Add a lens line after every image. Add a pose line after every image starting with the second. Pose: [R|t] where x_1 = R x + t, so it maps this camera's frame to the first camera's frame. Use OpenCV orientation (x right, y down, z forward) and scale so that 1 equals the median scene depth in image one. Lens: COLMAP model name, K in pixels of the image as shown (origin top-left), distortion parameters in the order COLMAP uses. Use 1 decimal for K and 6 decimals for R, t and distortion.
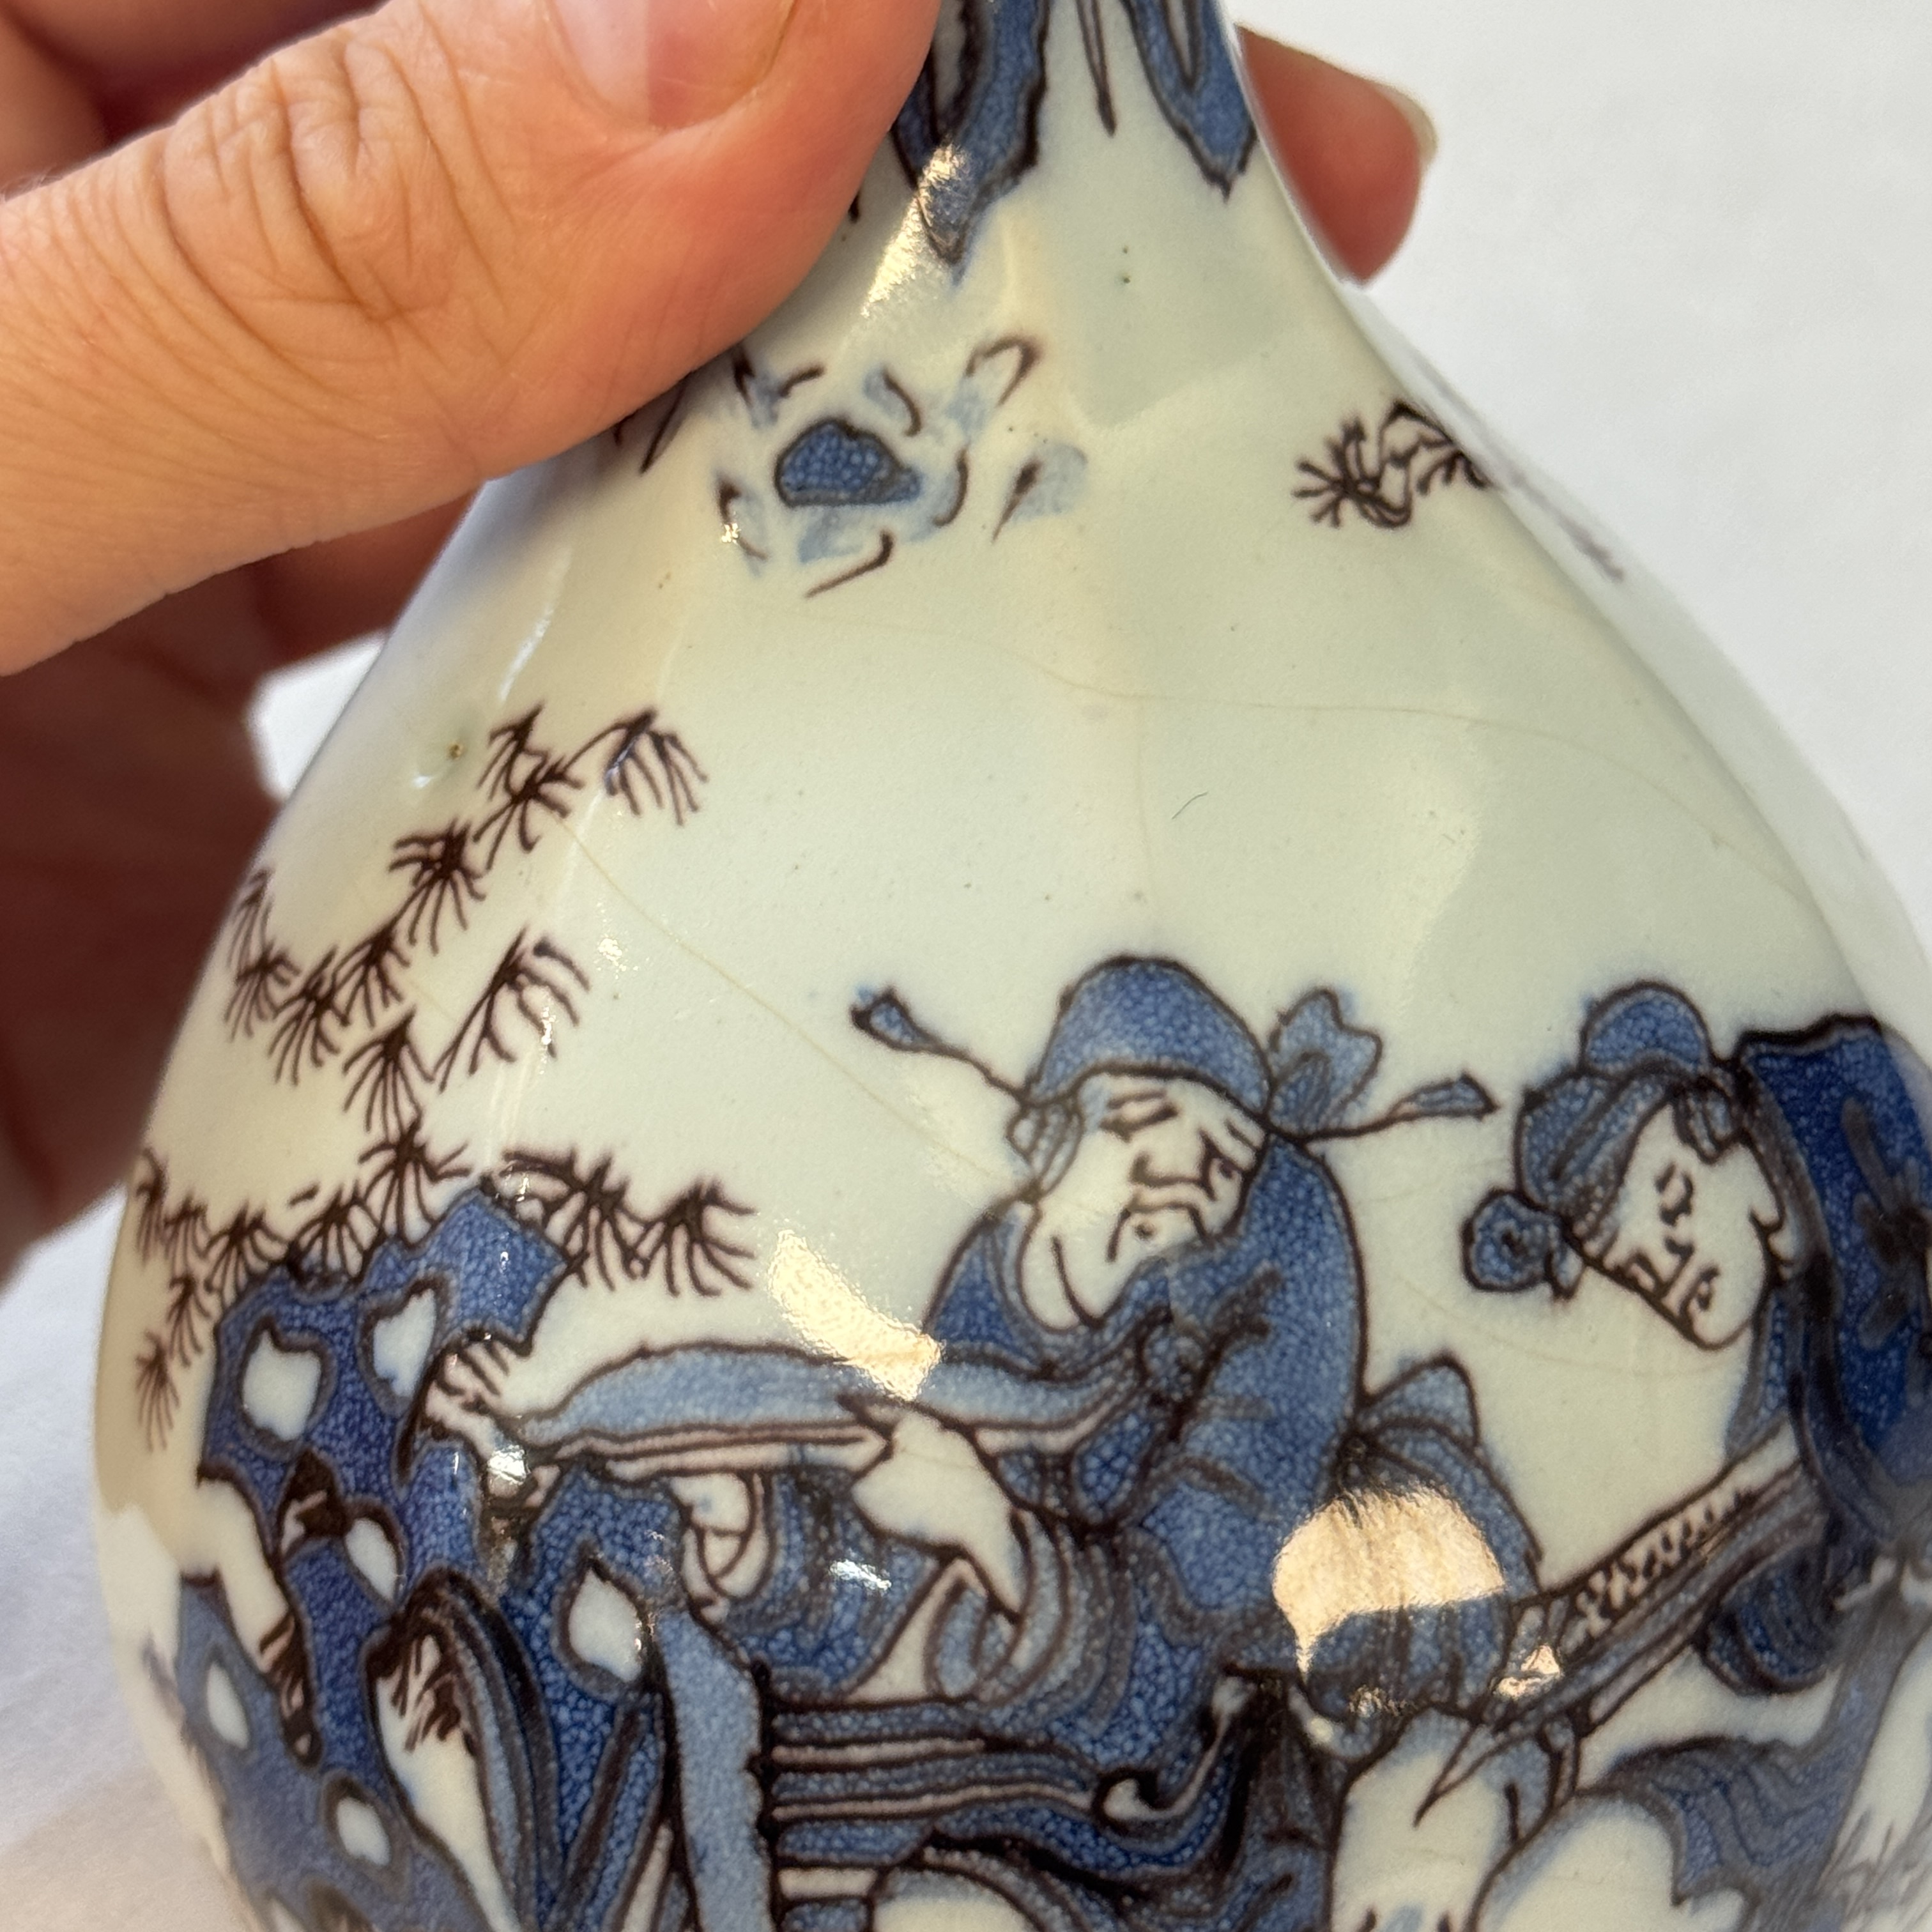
lens RADIAL K [[4643.8, 0, 966.0], [0, 4643.8, 966.0], [0, 0, 1]] dist [0.117991, 0.198952]
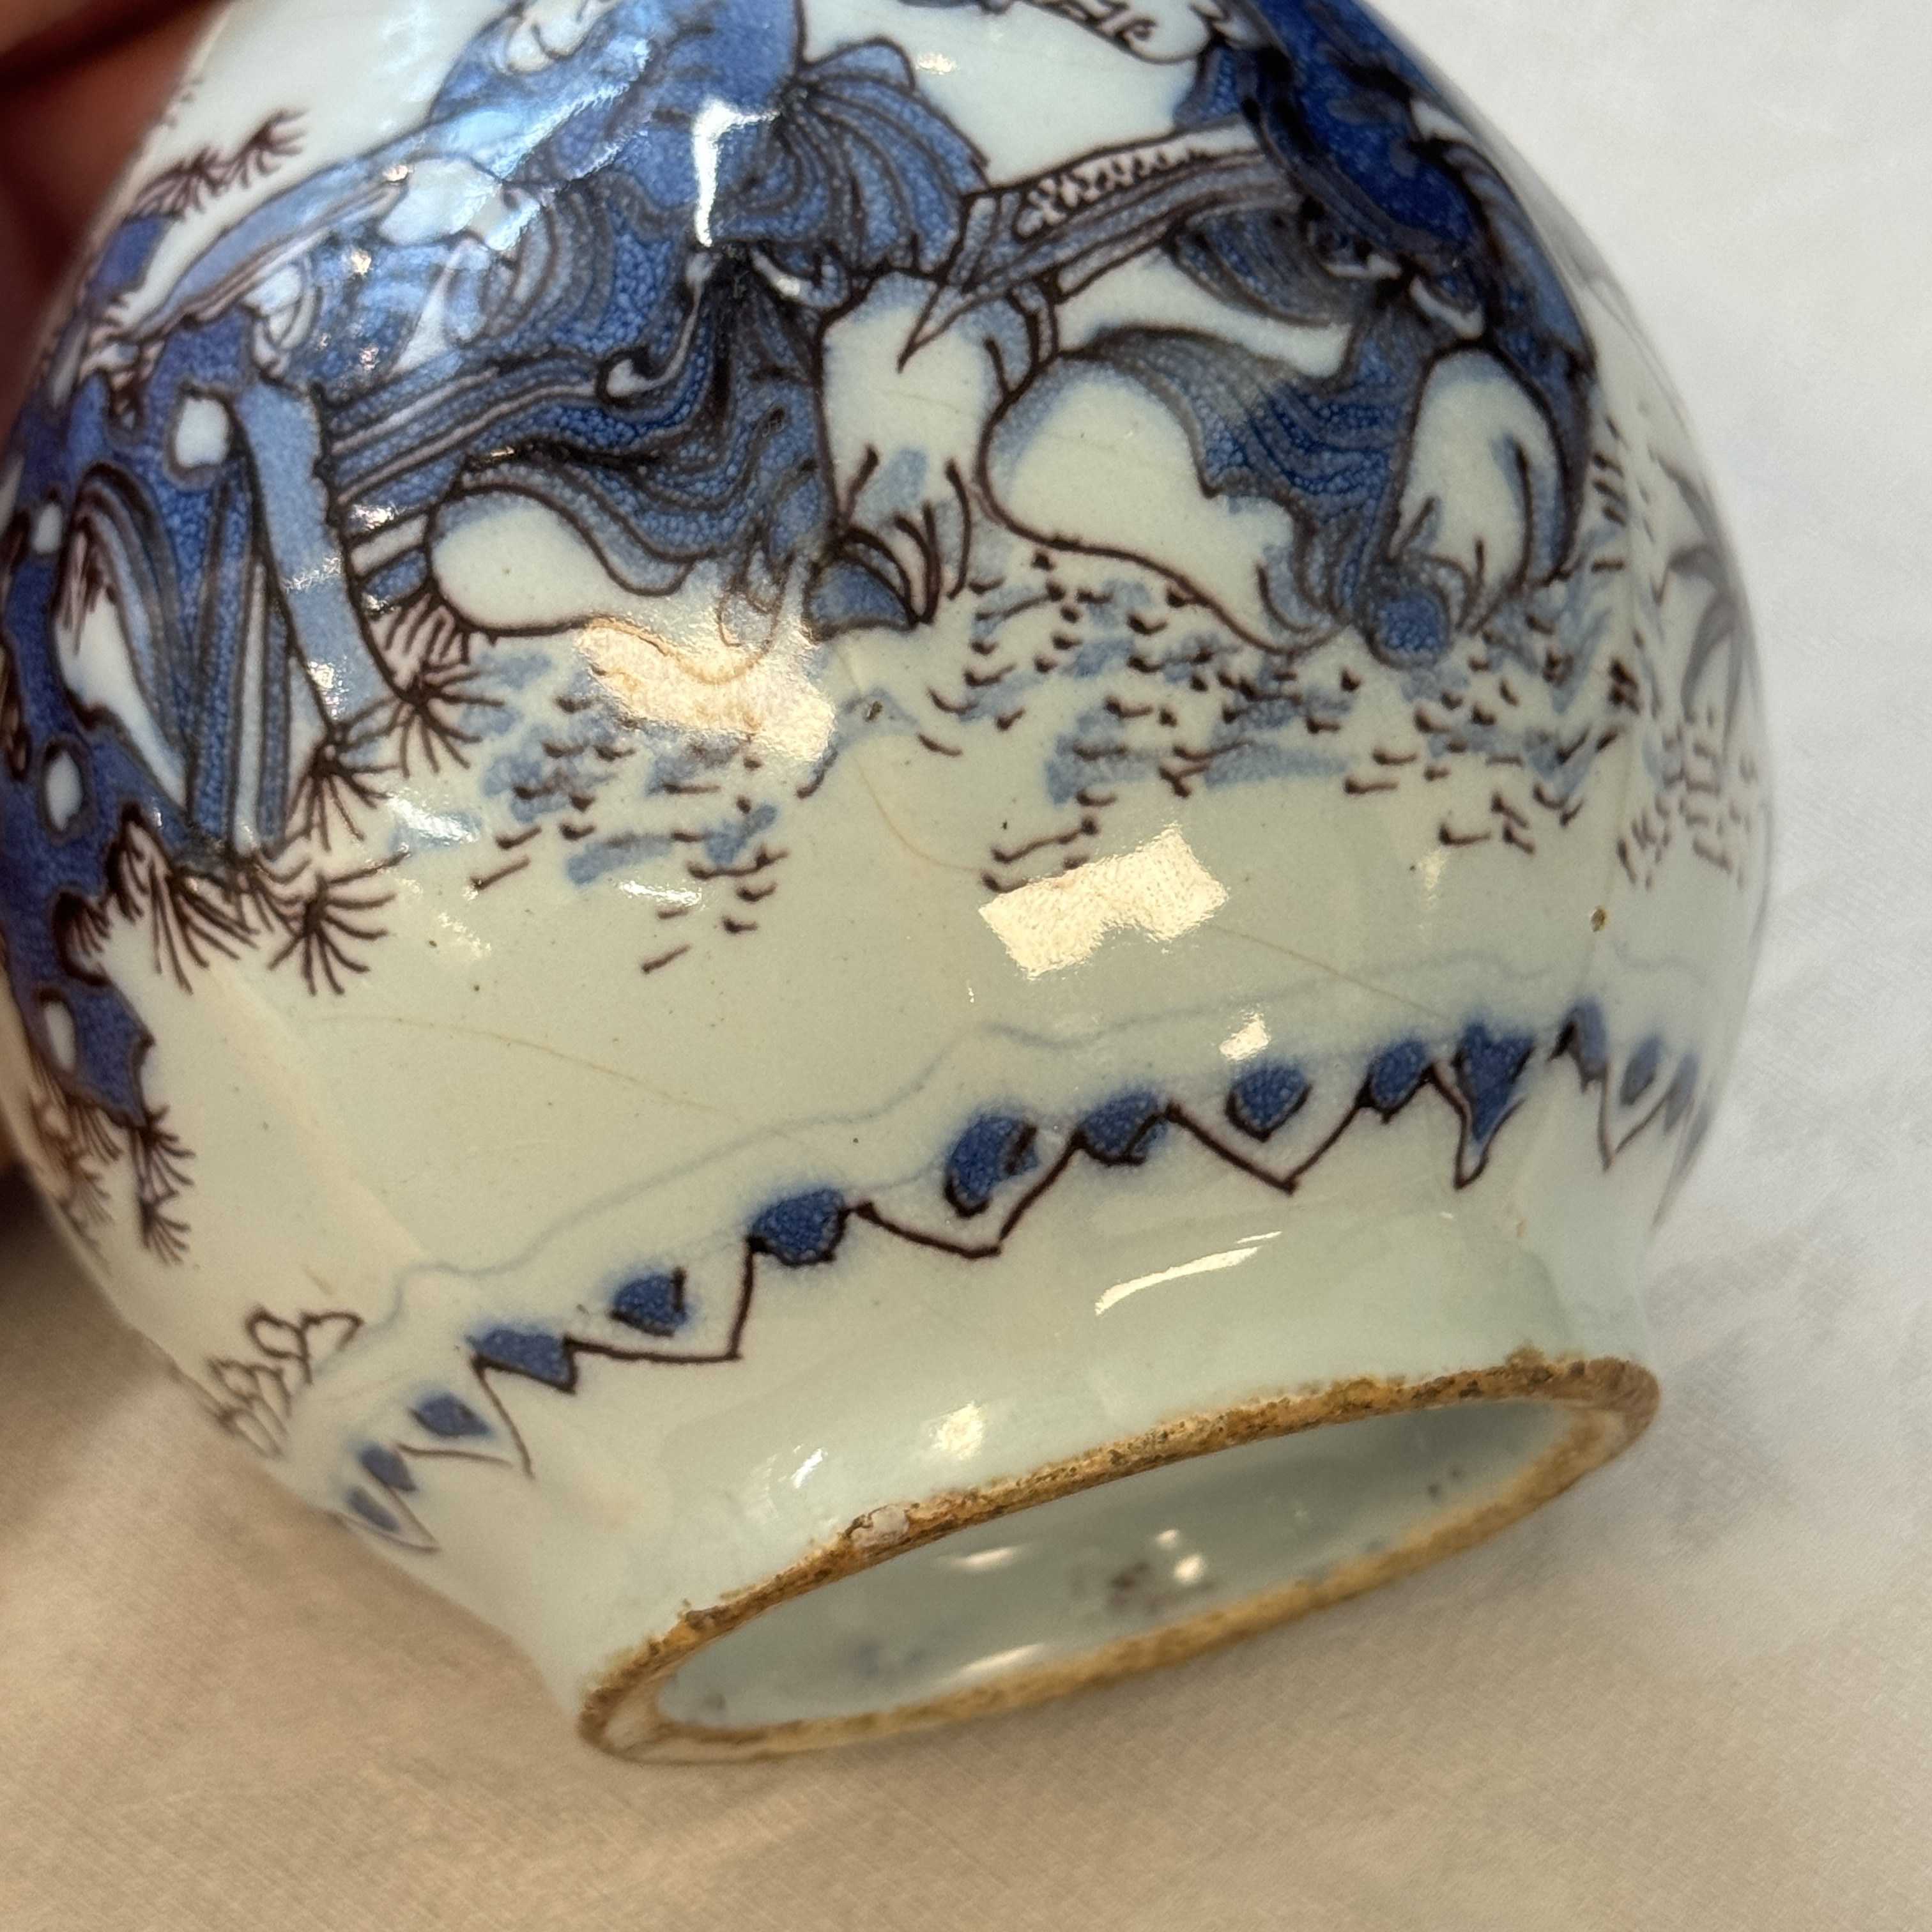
lens RADIAL K [[4643.8, 0, 966.0], [0, 4643.8, 966.0], [0, 0, 1]] dist [0.117991, 0.198952]
pose [[0.962091, -0.225030, -0.154084, 0.247131], [0.097773, 0.812007, -0.575400, 0.921241], [0.254600, 0.538522, 0.803226, 0.212866]]
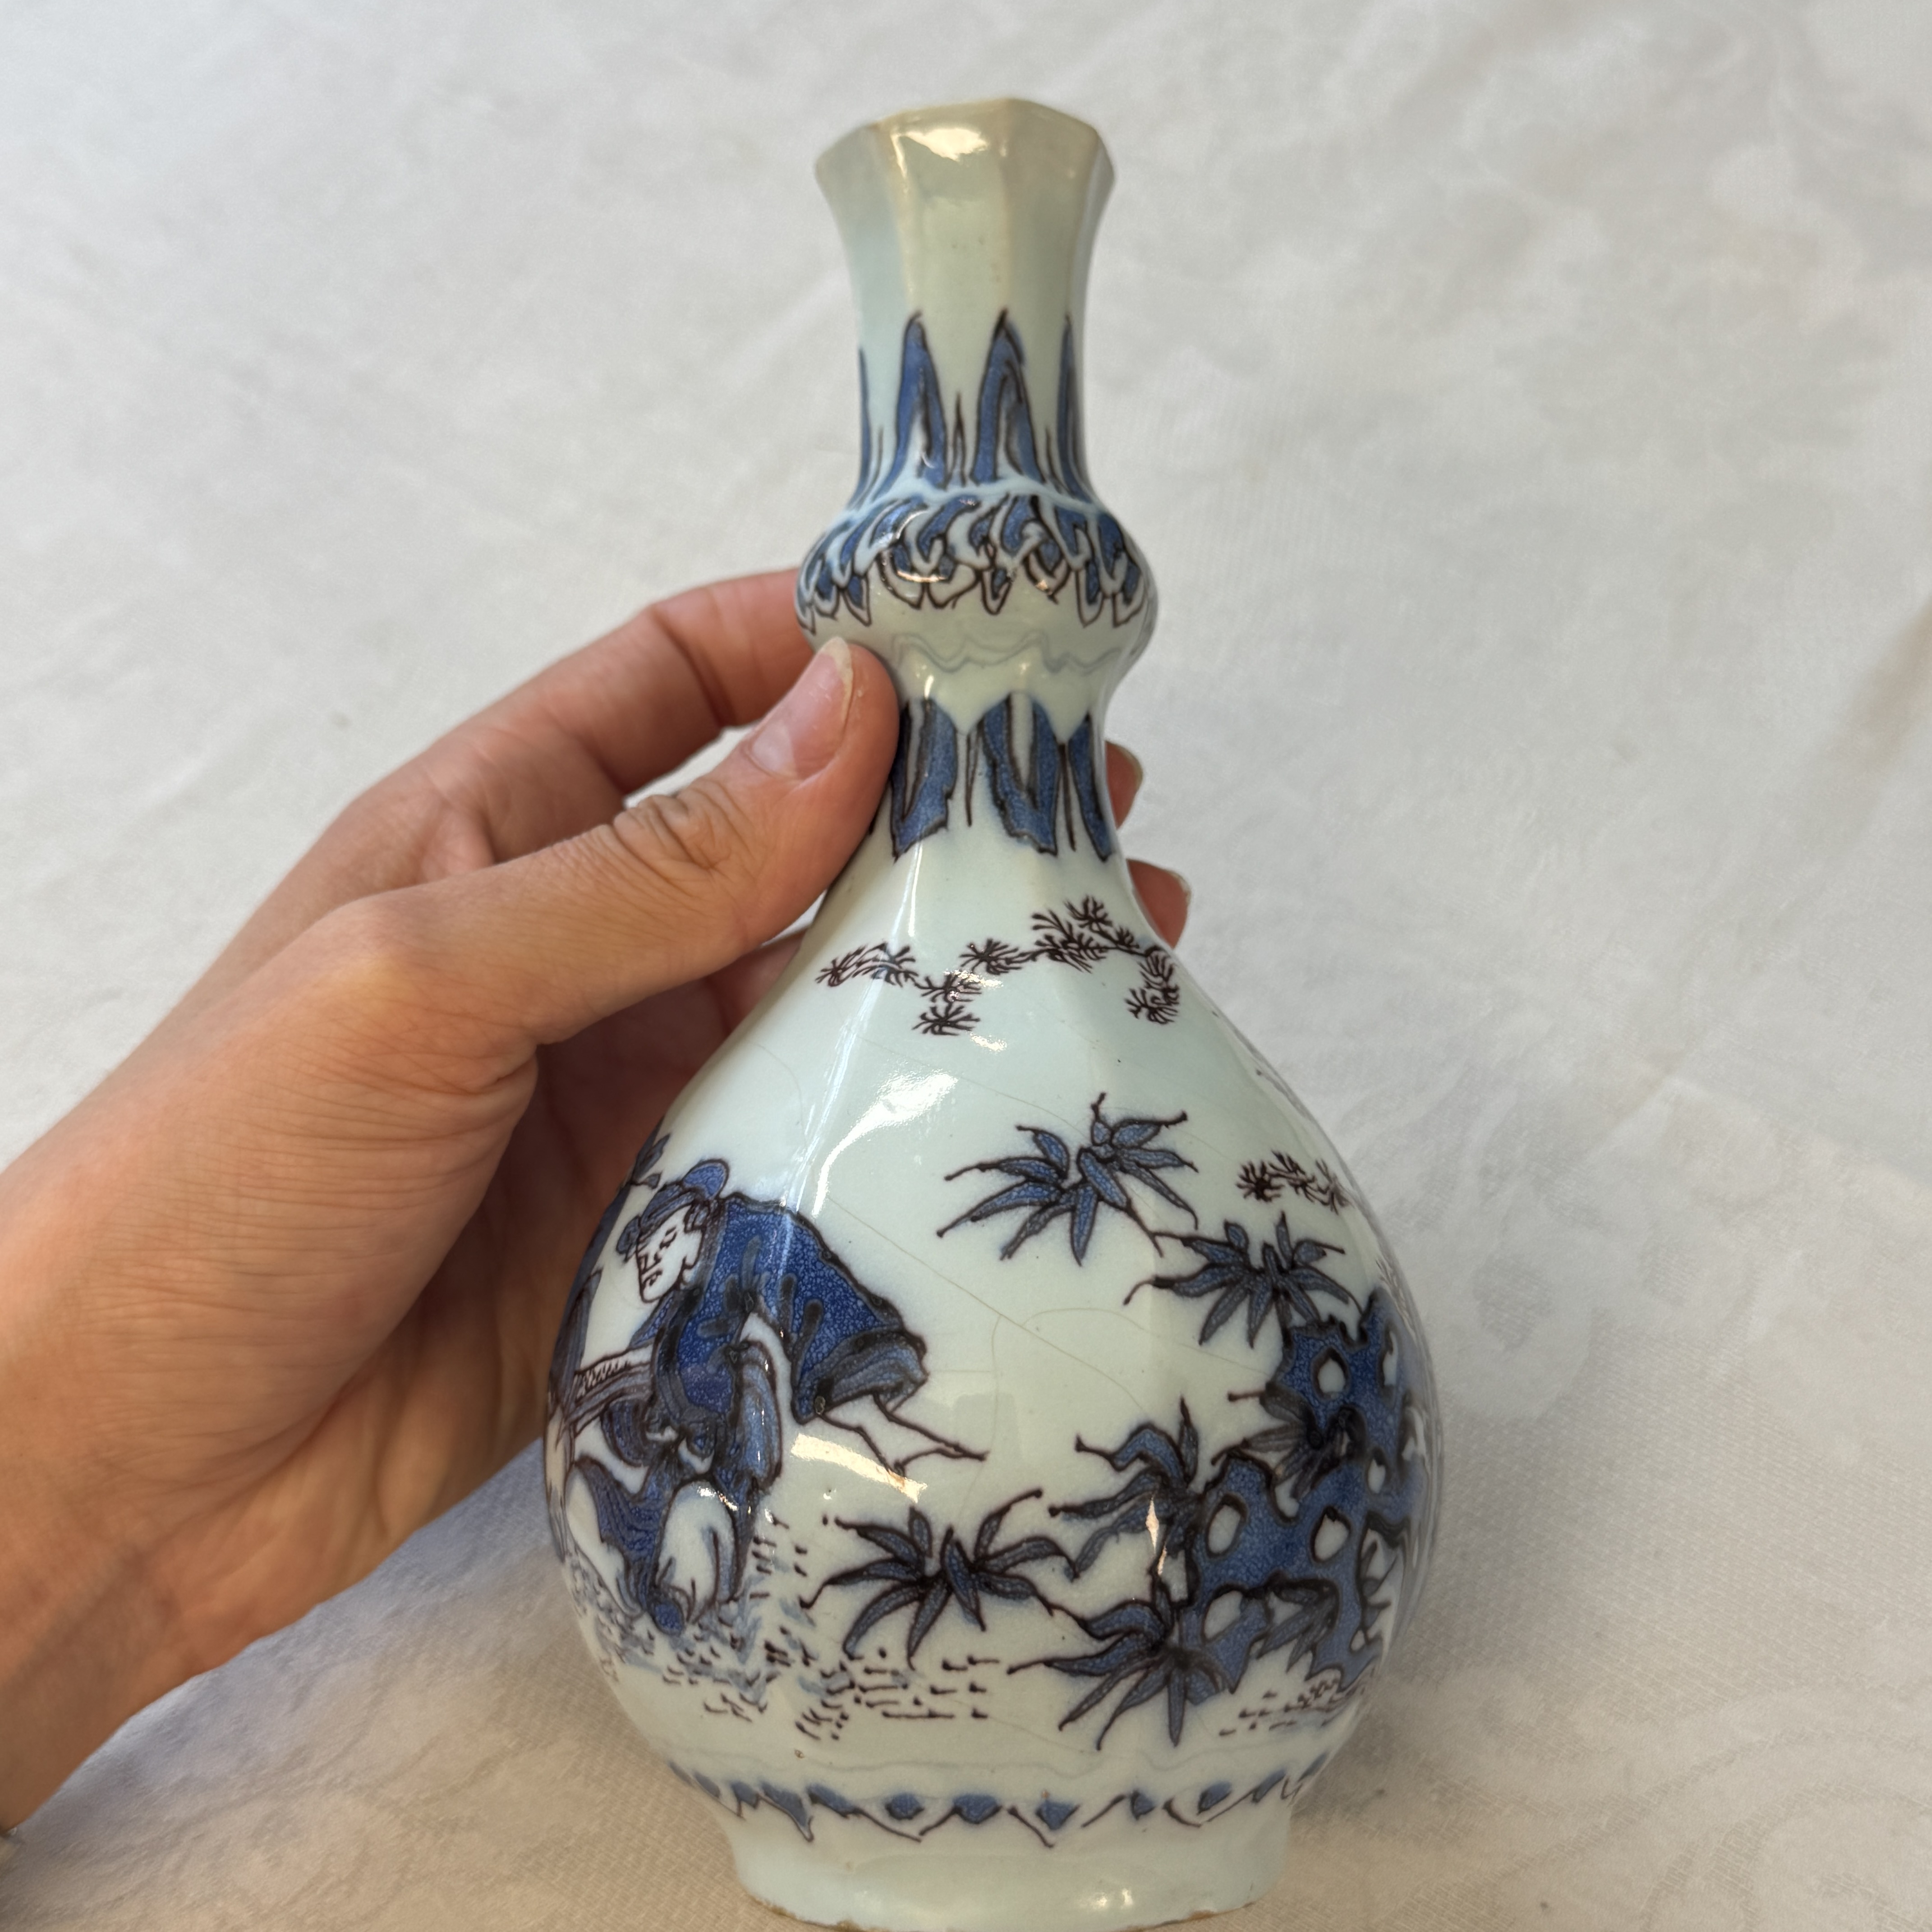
lens RADIAL K [[2626.5, 0, 953.3], [0, 2626.5, 964.9], [0, 0, 1]] dist [0.122138, -0.061569]
pose [[0.041991, -0.005562, -0.999102, 1.540294], [-0.304247, 0.952421, -0.018089, -0.106278], [0.951667, 0.304733, 0.038301, 1.073885]]
